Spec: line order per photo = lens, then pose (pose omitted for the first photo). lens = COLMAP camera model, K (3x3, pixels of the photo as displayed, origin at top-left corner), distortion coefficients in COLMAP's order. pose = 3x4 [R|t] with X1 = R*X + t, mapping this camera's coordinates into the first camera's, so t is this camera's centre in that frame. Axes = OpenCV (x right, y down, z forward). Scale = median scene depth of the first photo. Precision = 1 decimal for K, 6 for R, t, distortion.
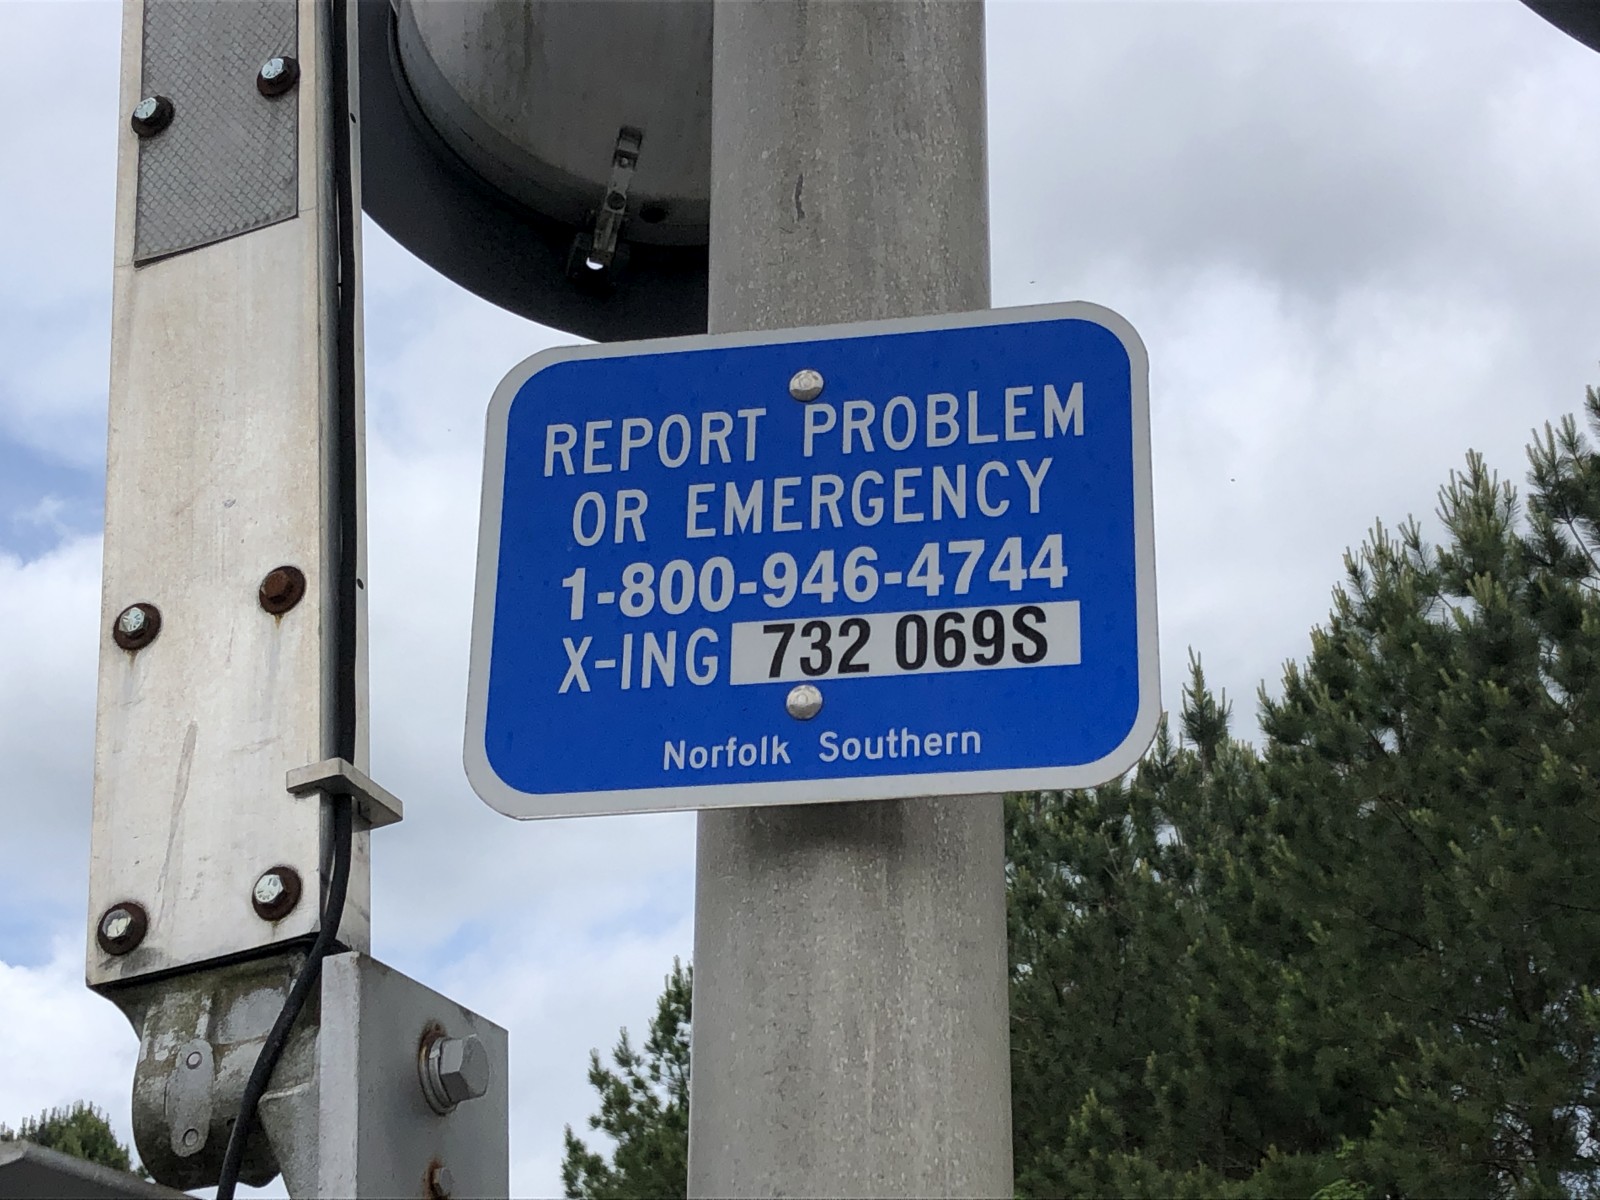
lens RADIAL K [[2774.6, 0, 801.0], [0, 2774.6, 557.1], [0, 0, 1]] dist [0.121734, 0.105896]
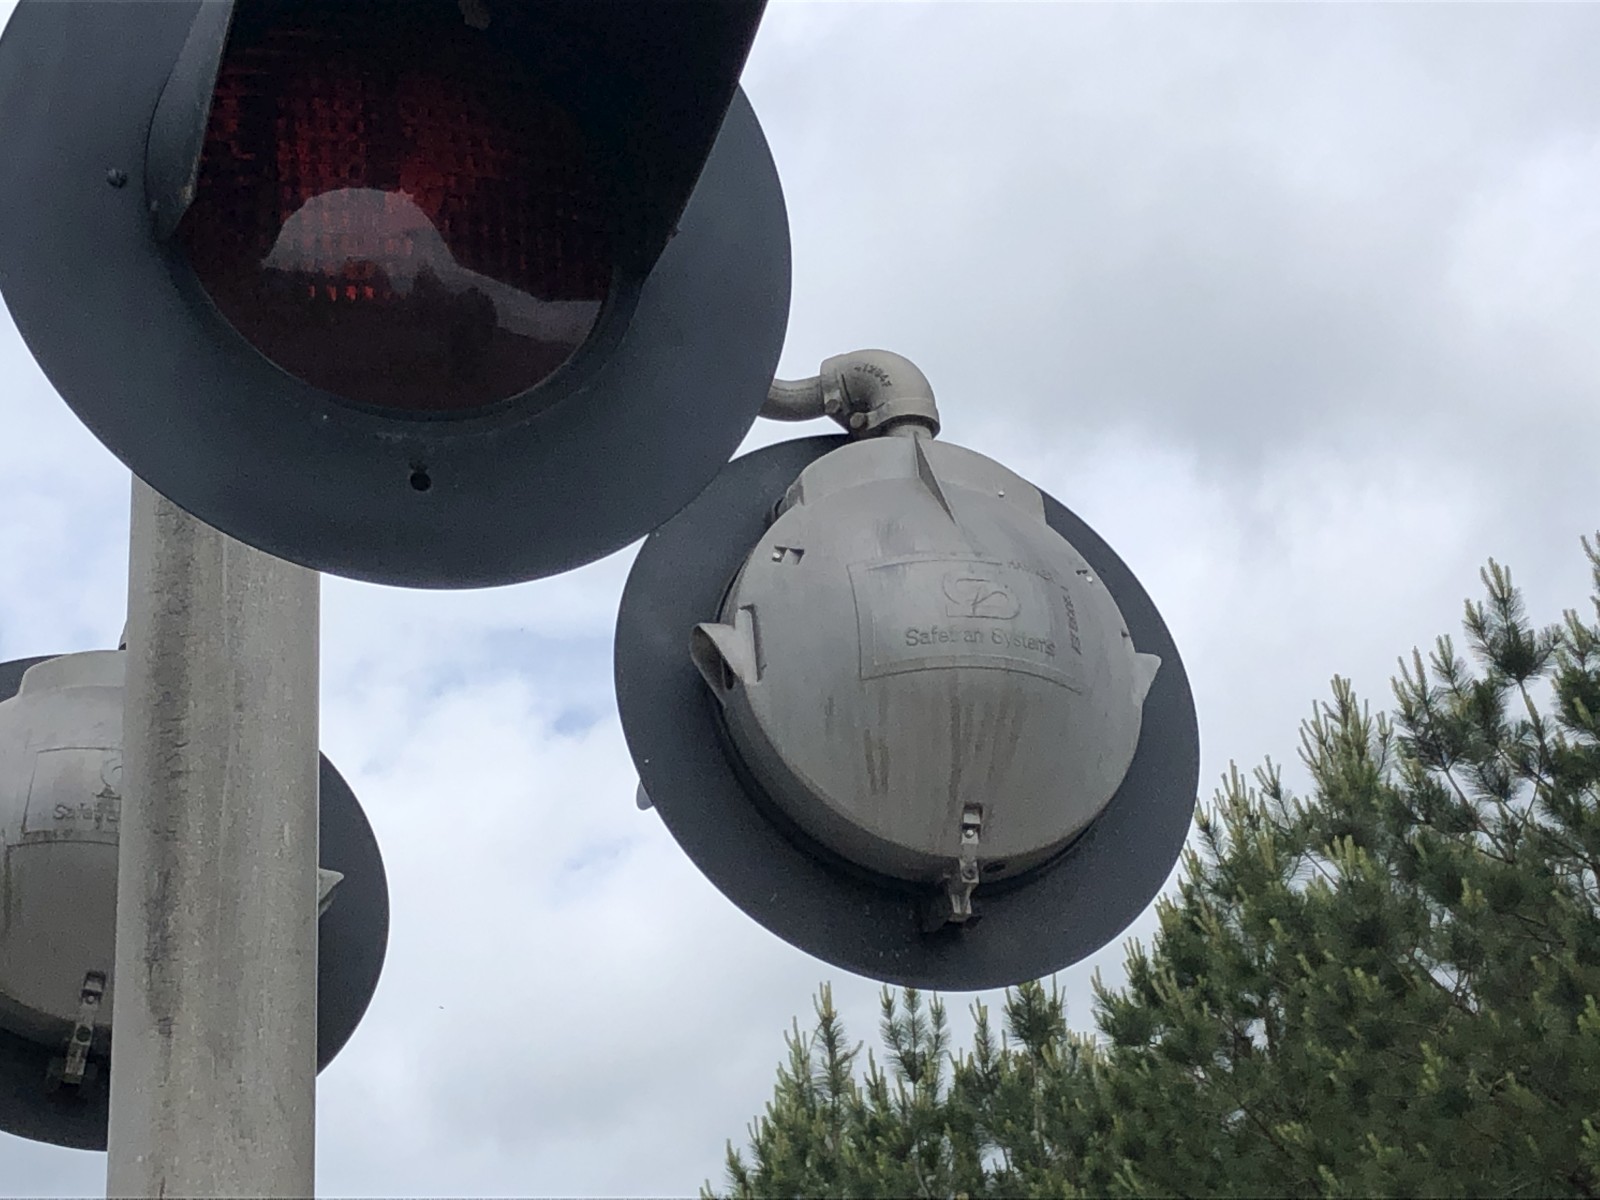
lens RADIAL K [[3522.3, 0, 800.0], [0, 3522.3, 600.0], [0, 0, 1]] dist [0.214529, 0.074149]
pose [[0.997001, -0.030337, 0.071190, 0.214242], [0.034027, 0.998109, -0.051196, -0.346322], [-0.069502, 0.053465, 0.996148, -0.889811]]
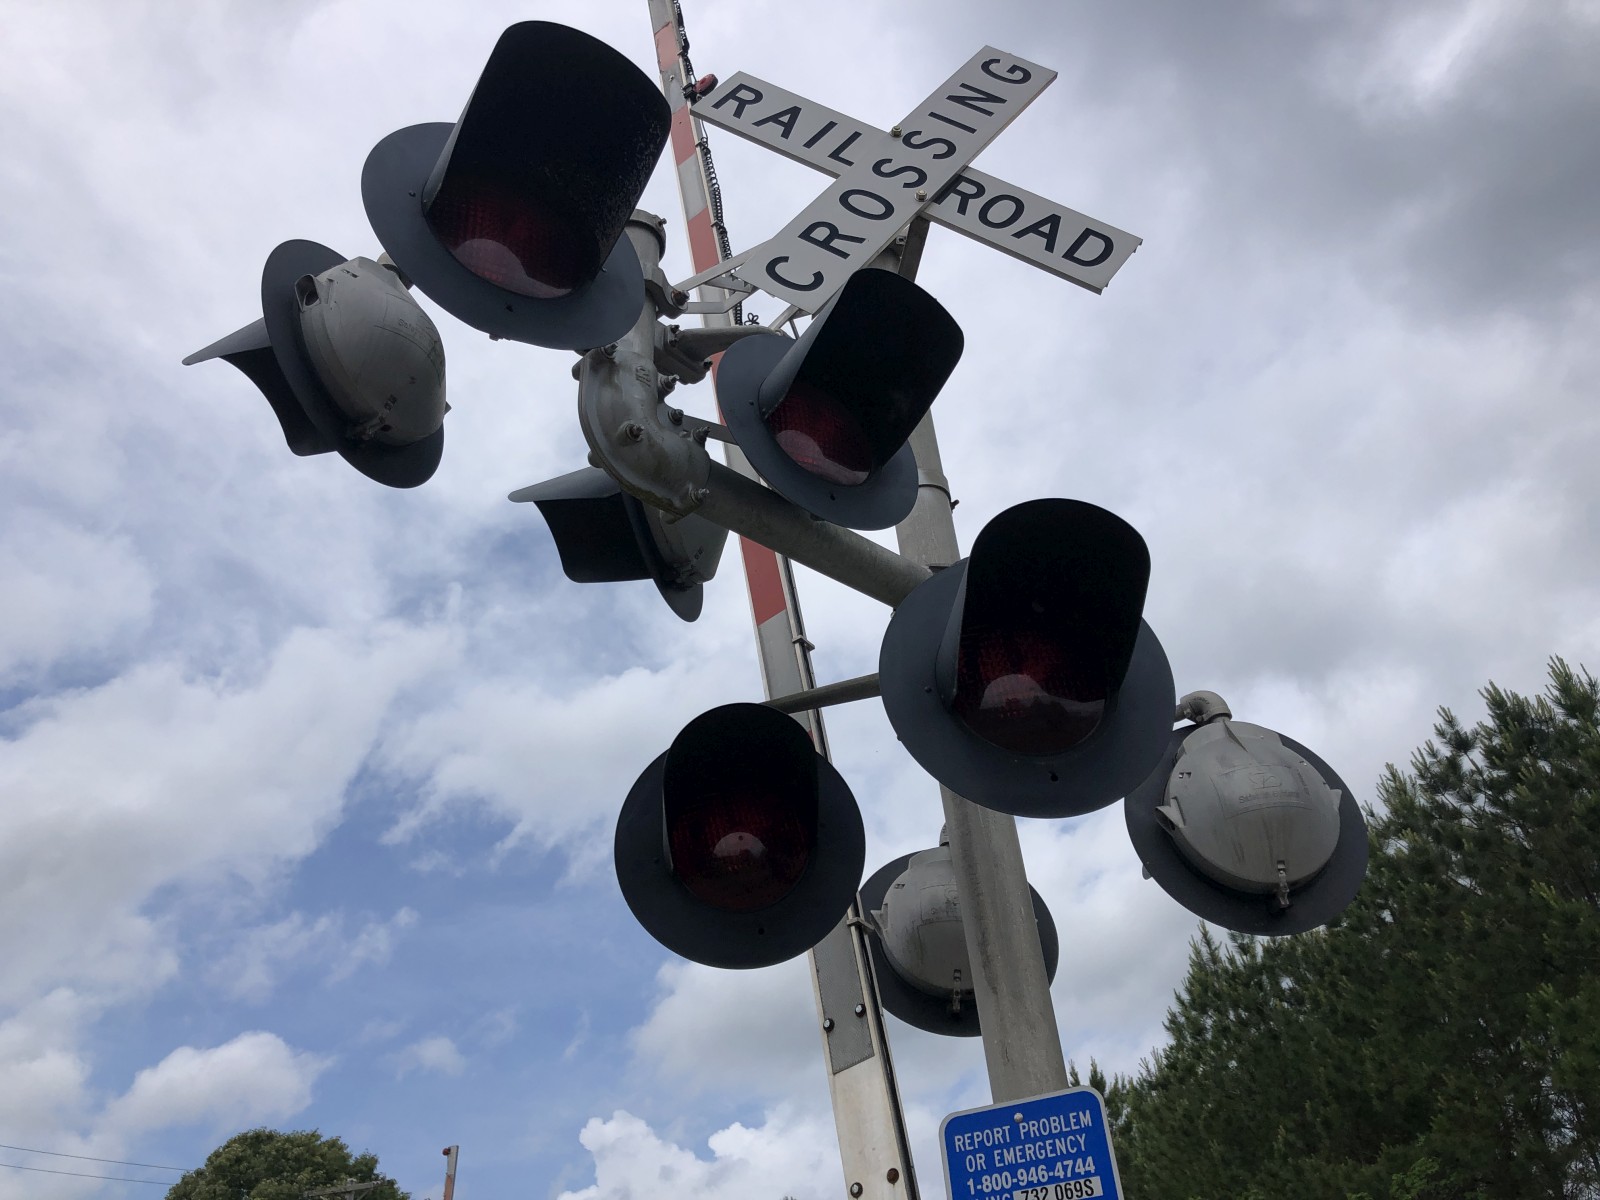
lens RADIAL K [[1311.9, 0, 791.9], [0, 1311.9, 571.1], [0, 0, 1]] dist [0.018133, 0.009568]
pose [[0.962697, -0.219726, -0.157910, 0.154835], [0.177546, 0.953348, -0.244142, -0.395383], [0.204188, 0.206999, 0.956796, -0.975304]]
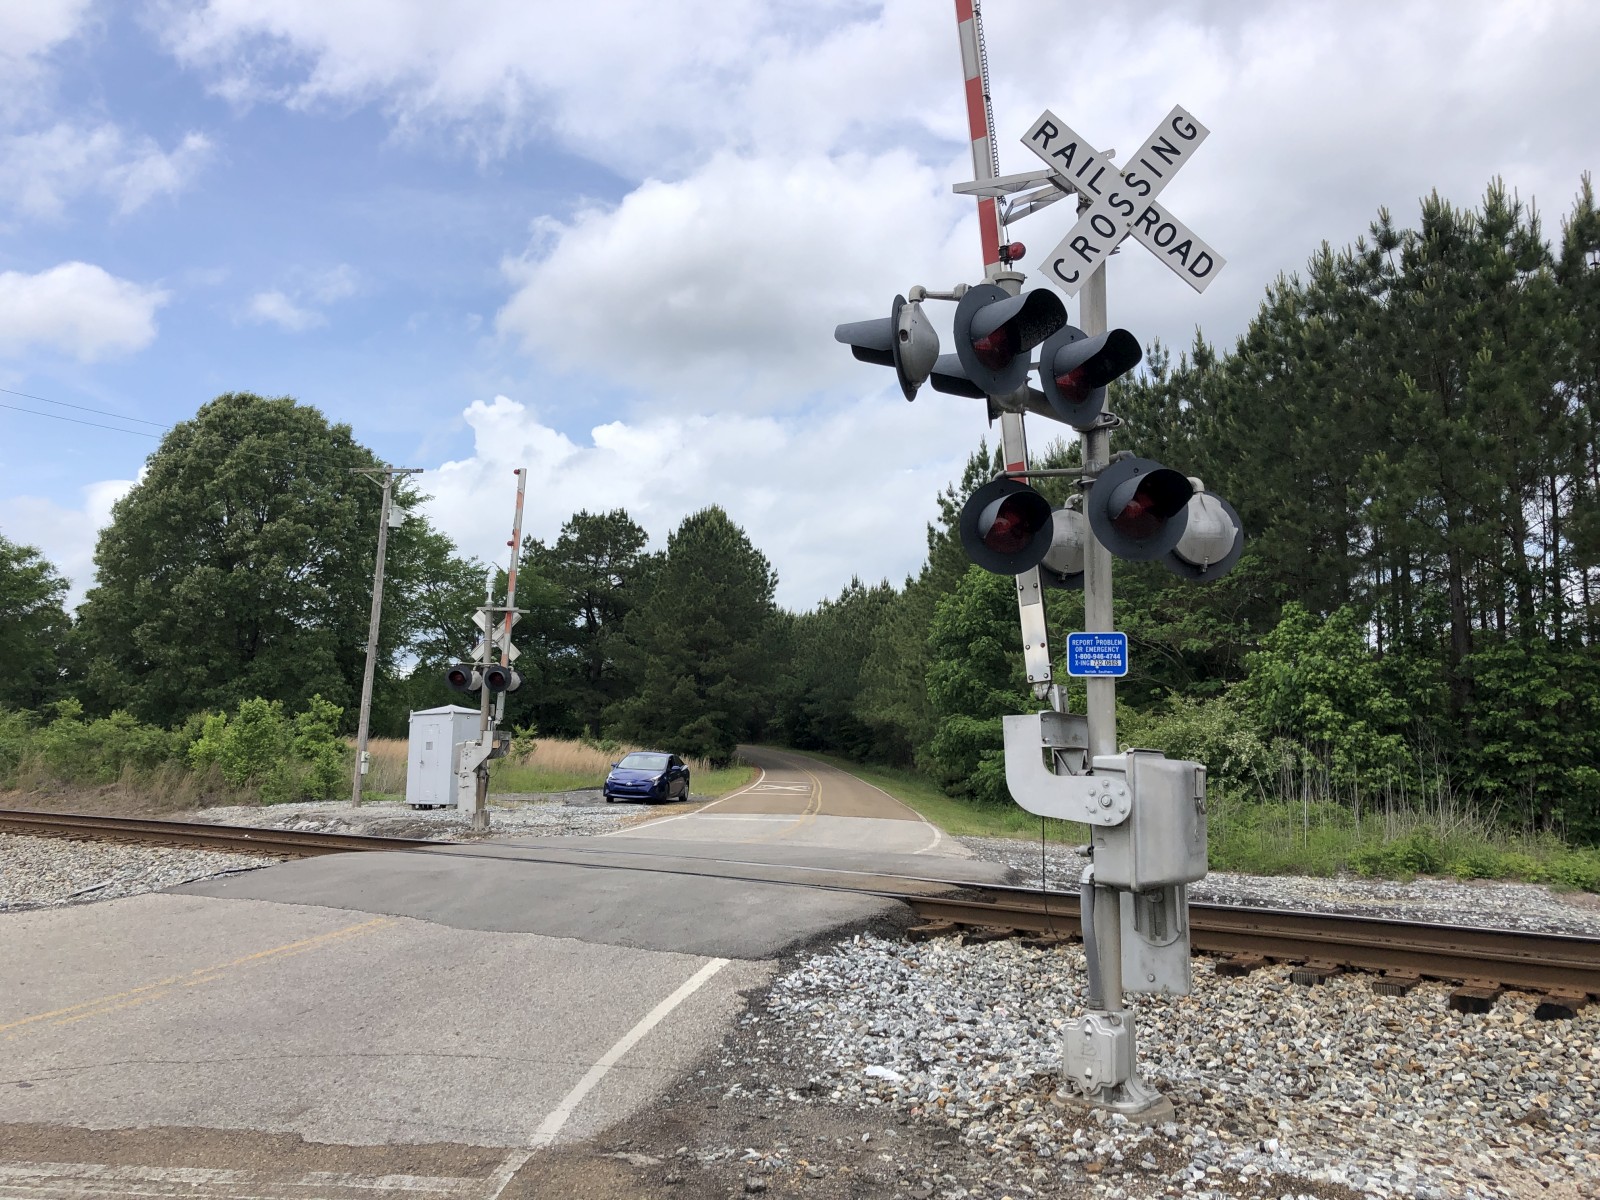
lens RADIAL K [[1297.3, 0, 803.4], [0, 1297.3, 568.0], [0, 0, 1]] dist [-0.024952, 0.066116]
pose [[0.986511, -0.010367, -0.163364, -0.315107], [0.051051, 0.967702, 0.246872, -1.722392], [0.155528, -0.251882, 0.955179, -4.219040]]
